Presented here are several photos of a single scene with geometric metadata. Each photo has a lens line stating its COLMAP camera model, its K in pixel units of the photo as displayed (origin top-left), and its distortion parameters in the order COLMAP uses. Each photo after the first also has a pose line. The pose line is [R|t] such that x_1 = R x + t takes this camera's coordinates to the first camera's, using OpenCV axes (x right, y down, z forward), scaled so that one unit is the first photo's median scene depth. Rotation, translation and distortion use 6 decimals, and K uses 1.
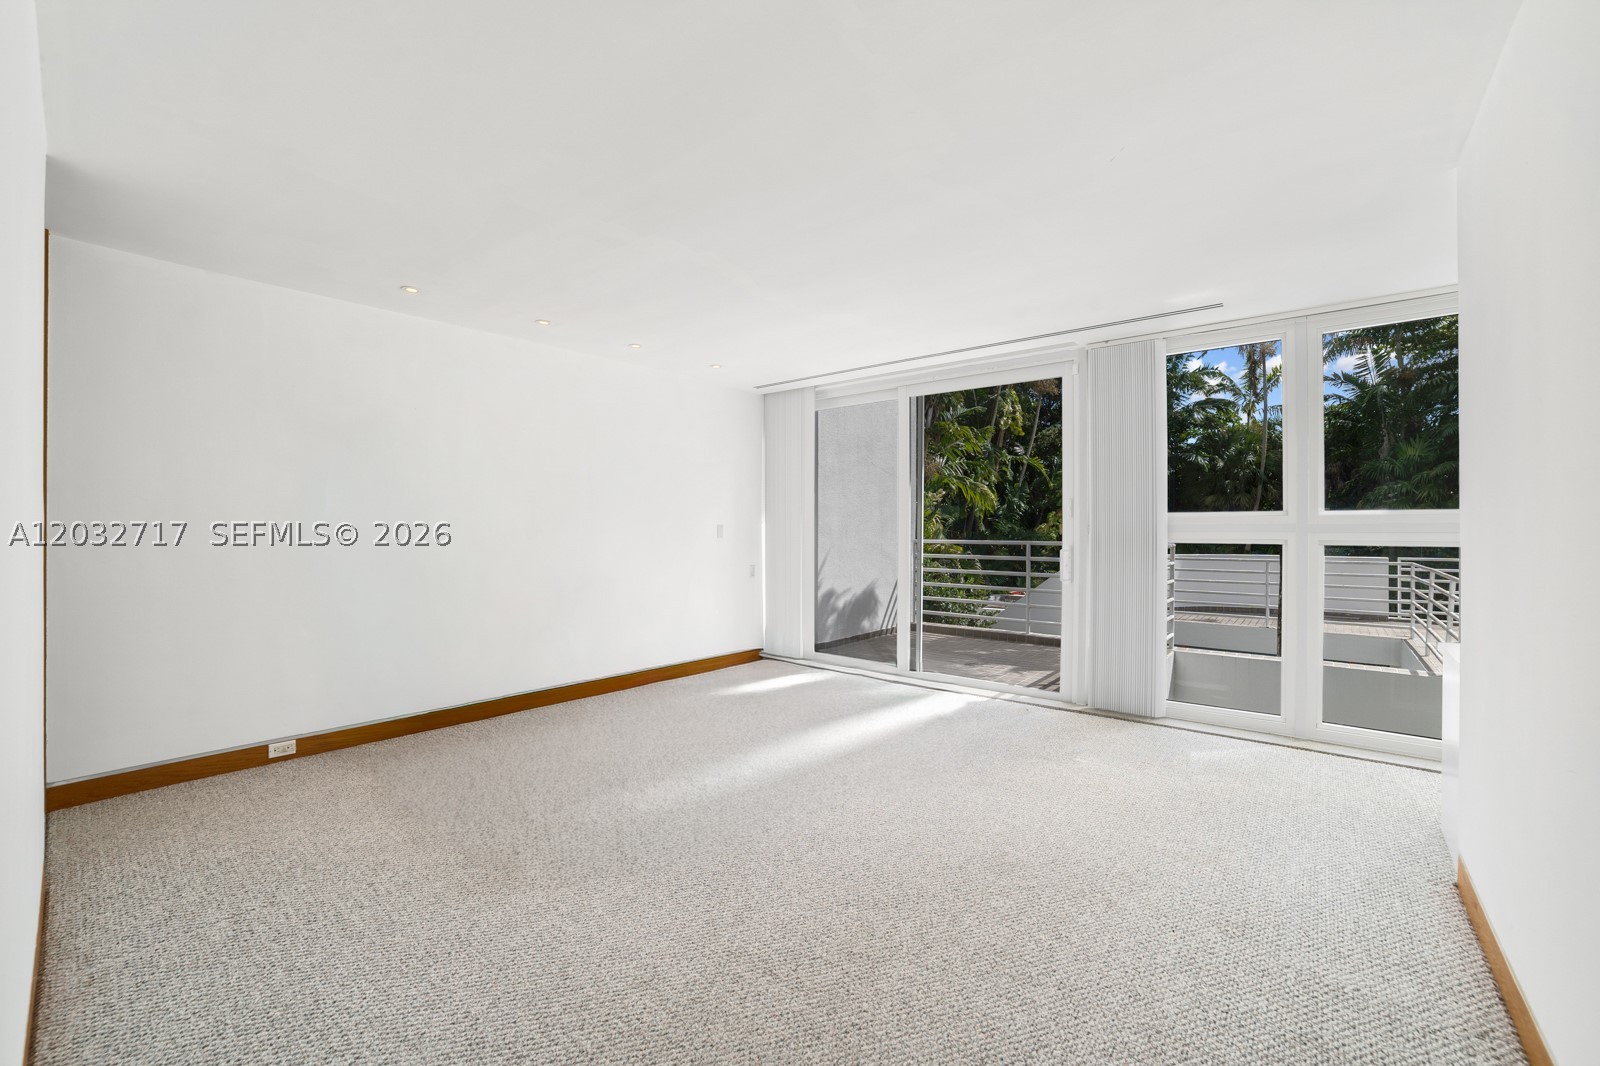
lens RADIAL K [[662.2, 0, 801.6], [0, 662.2, 528.5], [0, 0, 1]] dist [-0.004337, -0.000141]
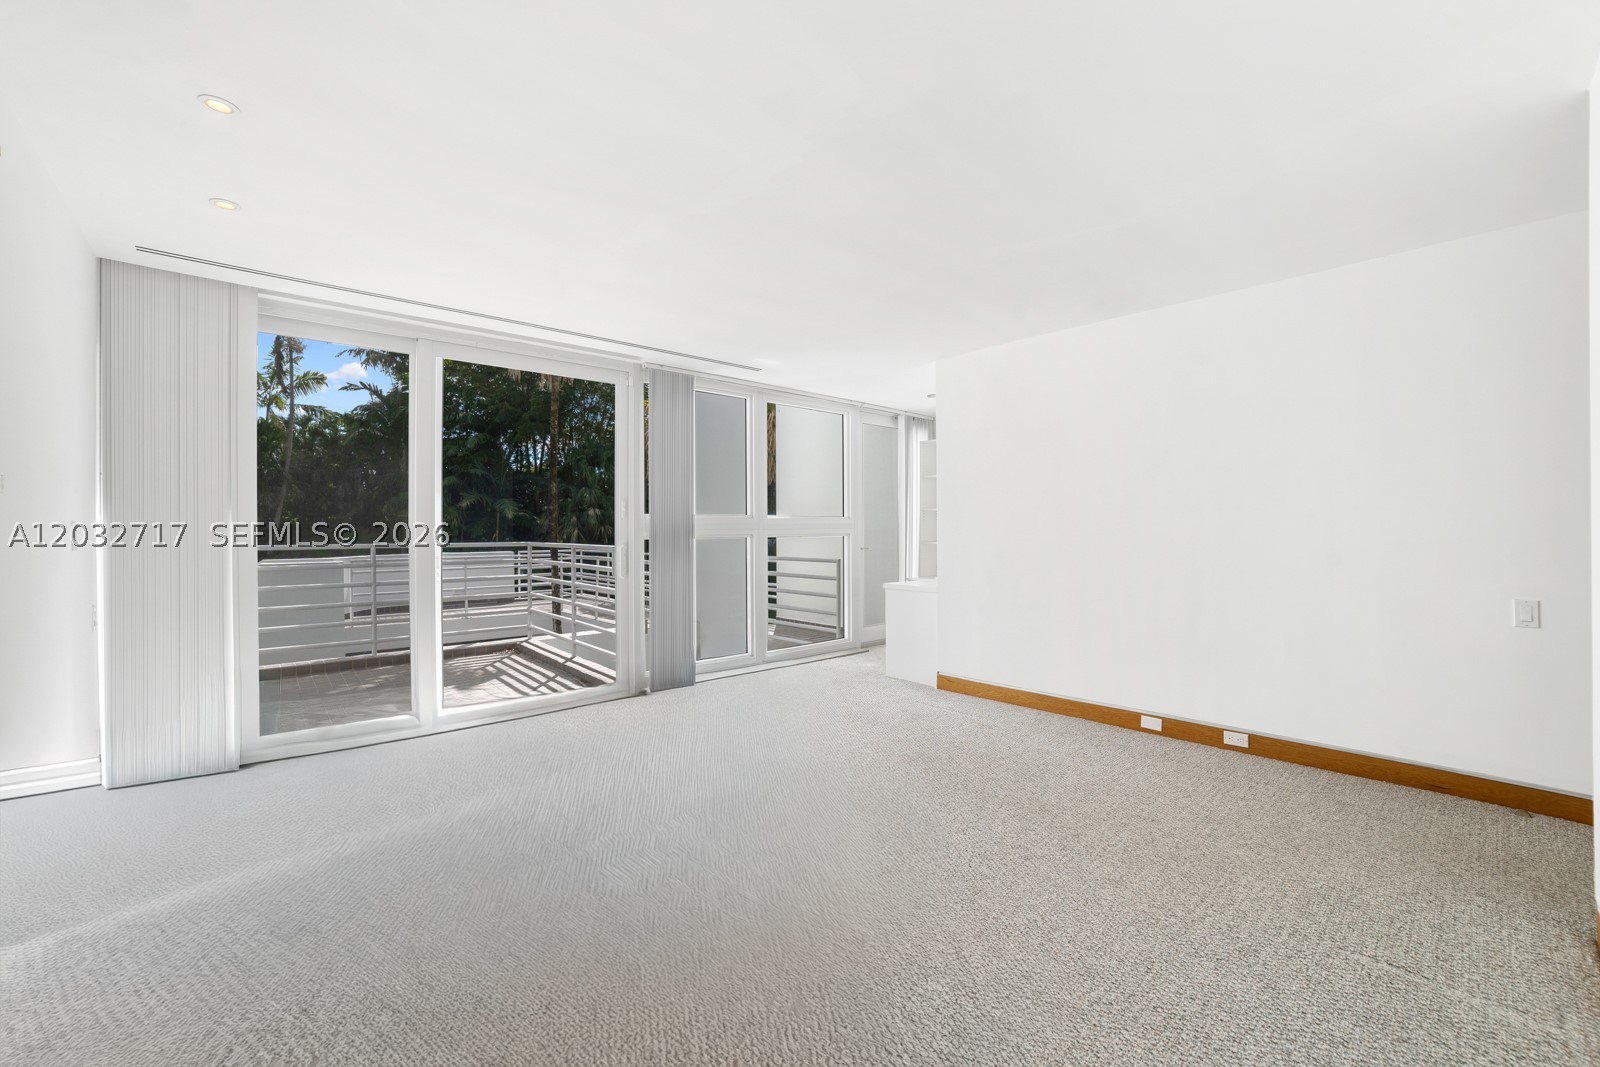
lens RADIAL K [[662.2, 0, 800.9], [0, 662.2, 530.0], [0, 0, 1]] dist [-0.004337, -0.000141]
pose [[0.164534, -0.006552, 0.986350, -0.362789], [0.008614, 0.999949, 0.005206, 0.001108], [-0.986334, 0.007640, 0.164582, 0.318331]]
